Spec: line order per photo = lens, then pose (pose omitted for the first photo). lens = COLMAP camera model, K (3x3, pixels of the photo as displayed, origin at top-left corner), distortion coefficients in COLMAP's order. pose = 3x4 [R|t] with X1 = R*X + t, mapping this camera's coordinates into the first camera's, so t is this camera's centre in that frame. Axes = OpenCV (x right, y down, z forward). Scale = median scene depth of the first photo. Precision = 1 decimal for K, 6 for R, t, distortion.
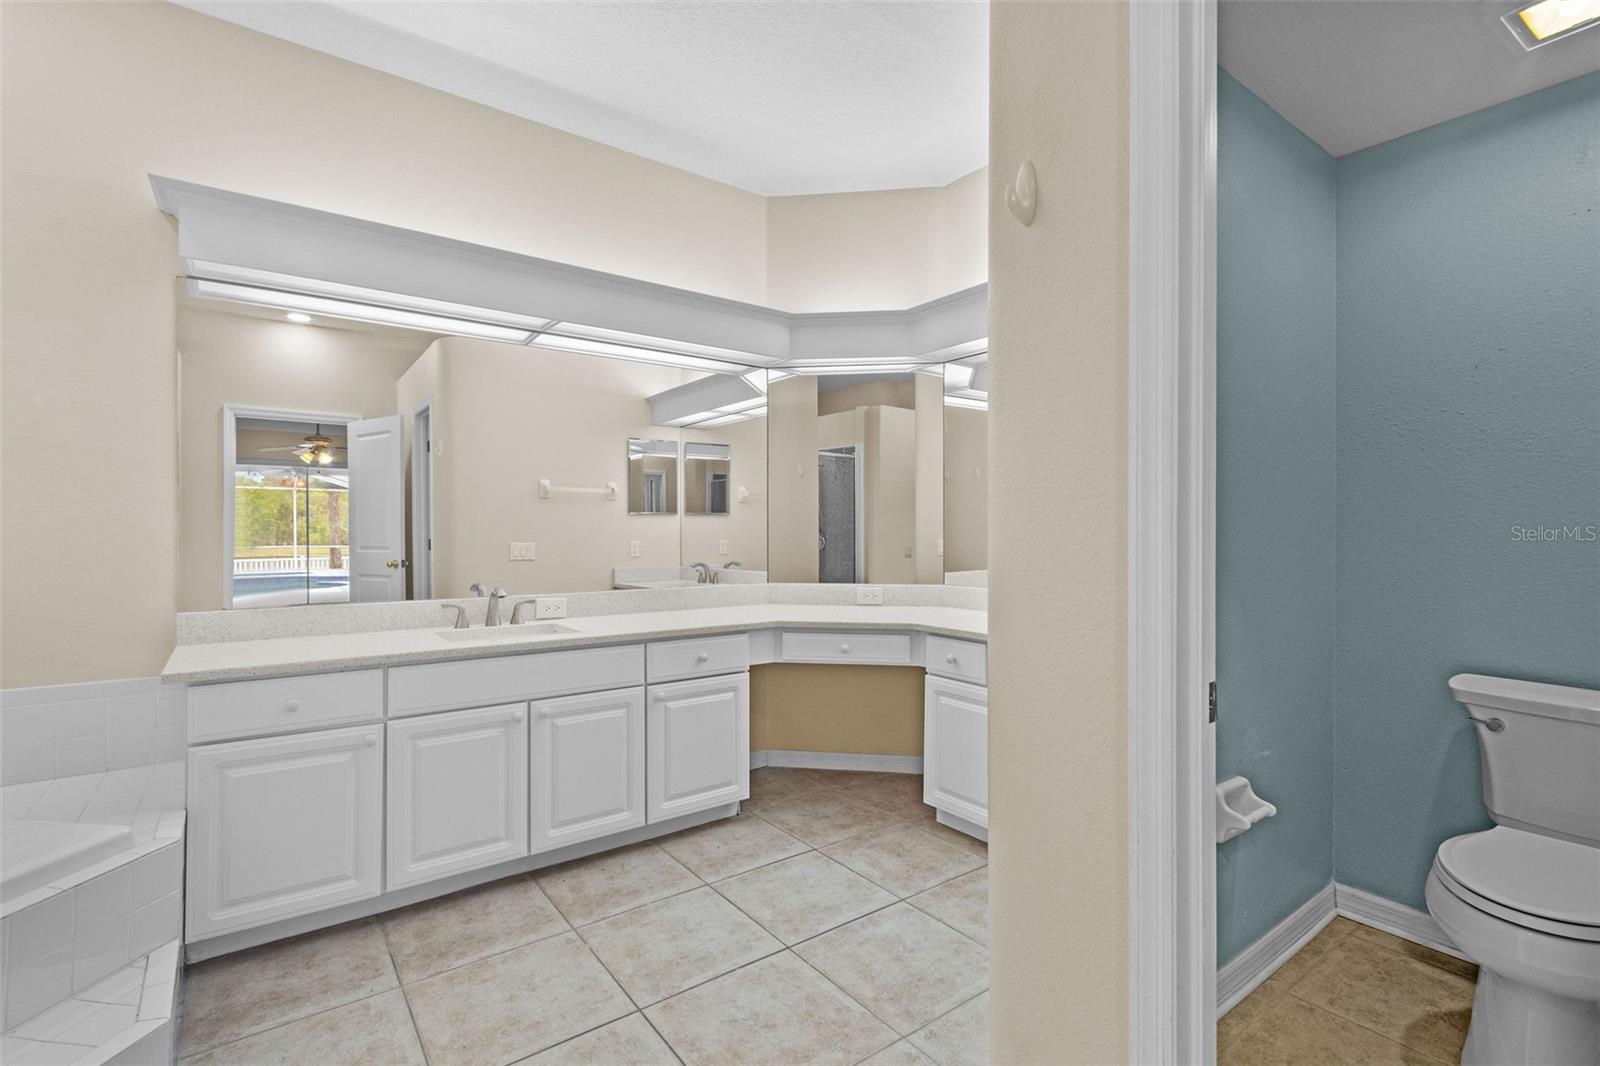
lens RADIAL K [[731.2, 0, 795.7], [0, 731.2, 530.2], [0, 0, 1]] dist [0.008372, -0.001301]
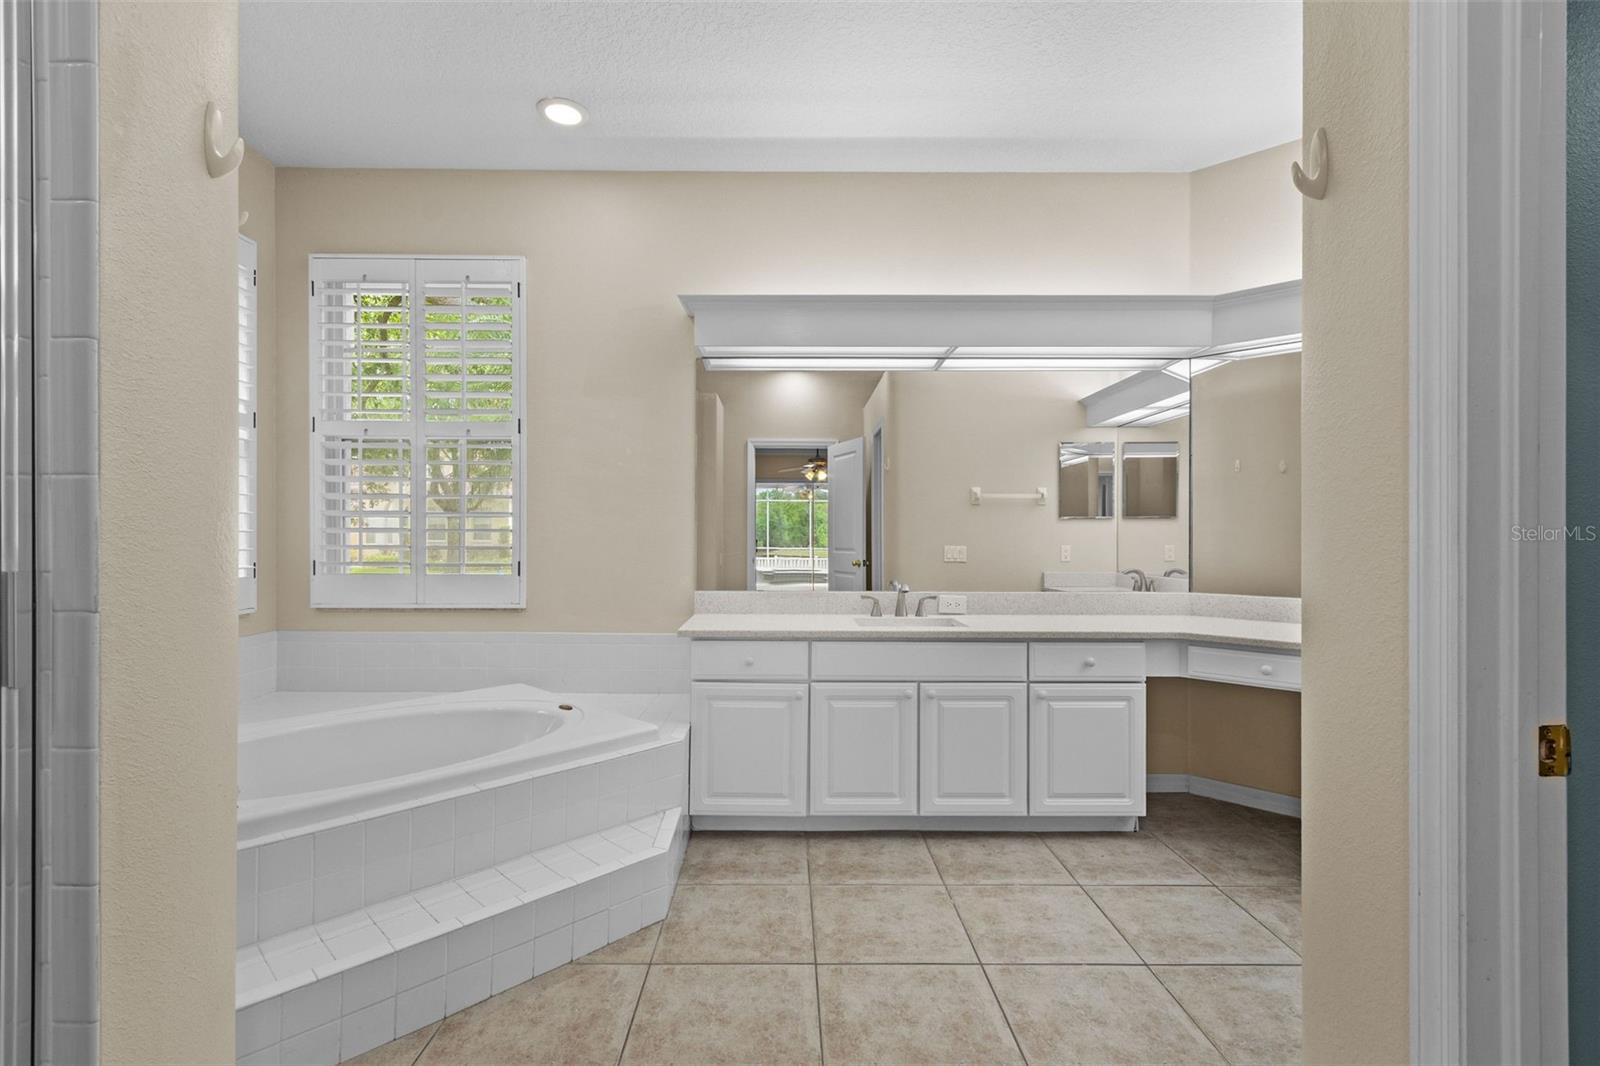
lens RADIAL K [[731.2, 0, 795.7], [0, 731.2, 530.2], [0, 0, 1]] dist [0.008372, -0.001301]
pose [[0.813088, -0.001533, -0.582138, 0.136511], [-0.002332, 0.999980, -0.005890, 0.000496], [0.582136, 0.006147, 0.813068, -0.049492]]
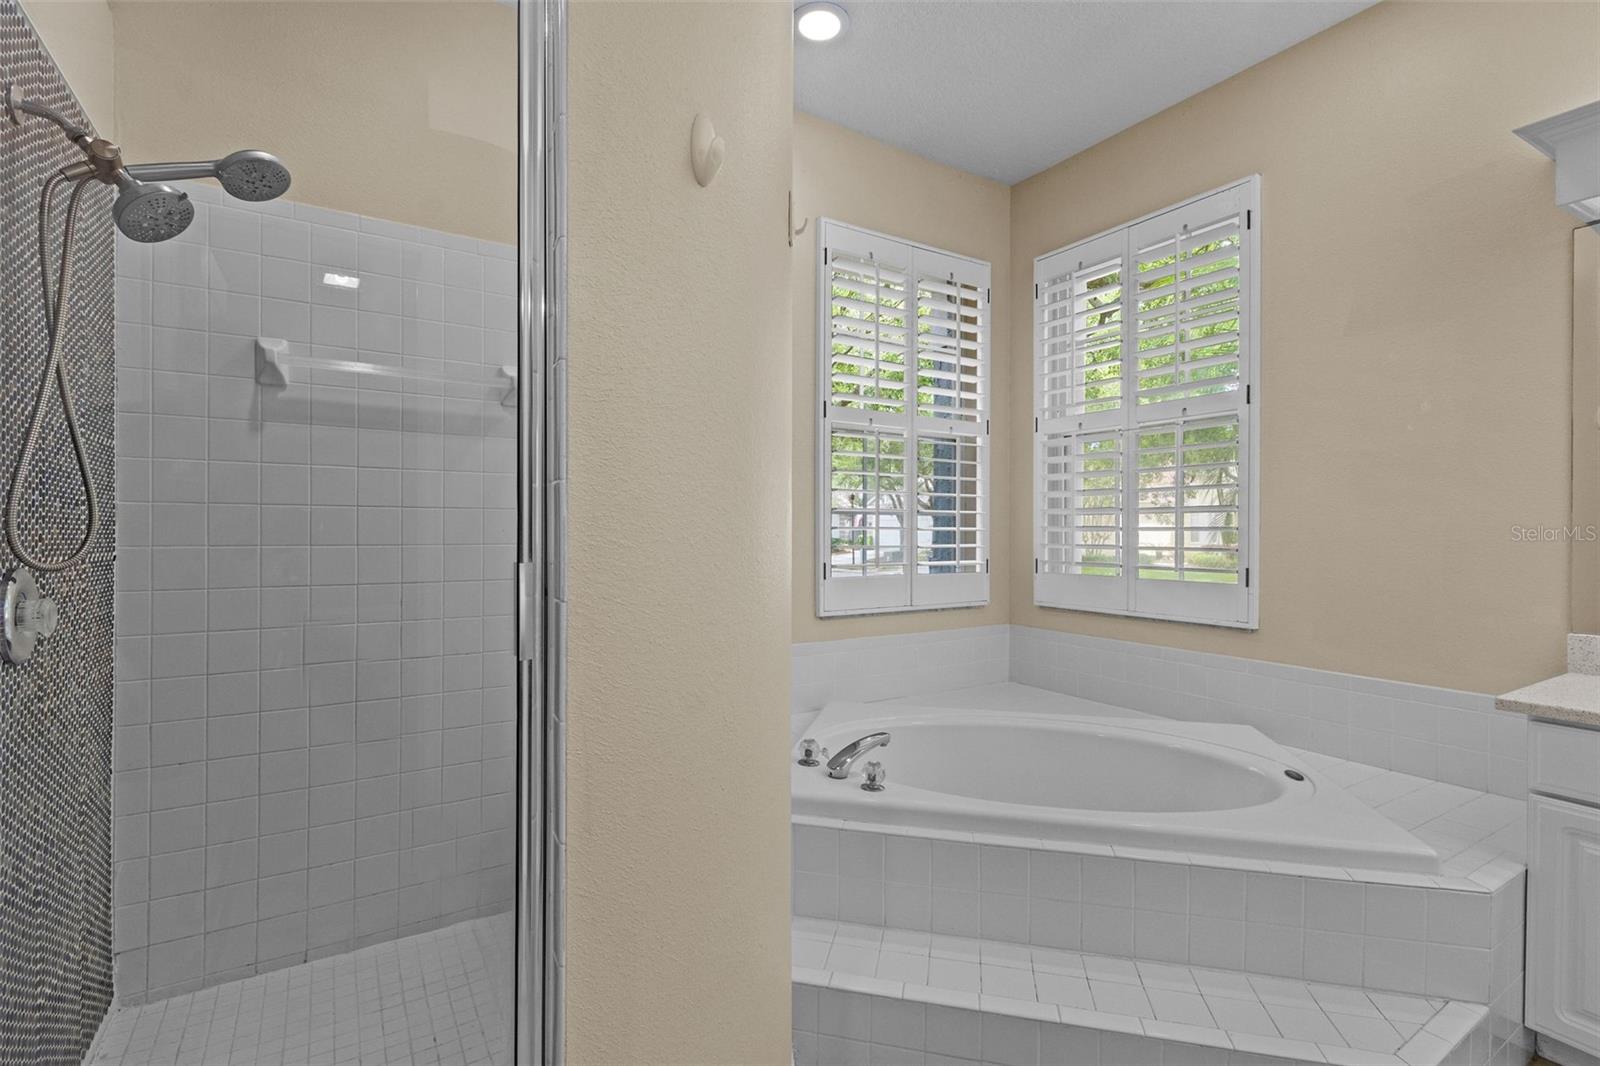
lens RADIAL K [[745.1, 0, 796.7], [0, 745.1, 527.8], [0, 0, 1]] dist [0.004330, -0.000009]
pose [[-0.078648, -0.003483, -0.996896, 0.063702], [-0.003935, 0.999987, -0.003184, -0.000361], [0.996895, 0.003672, -0.078661, 0.160652]]
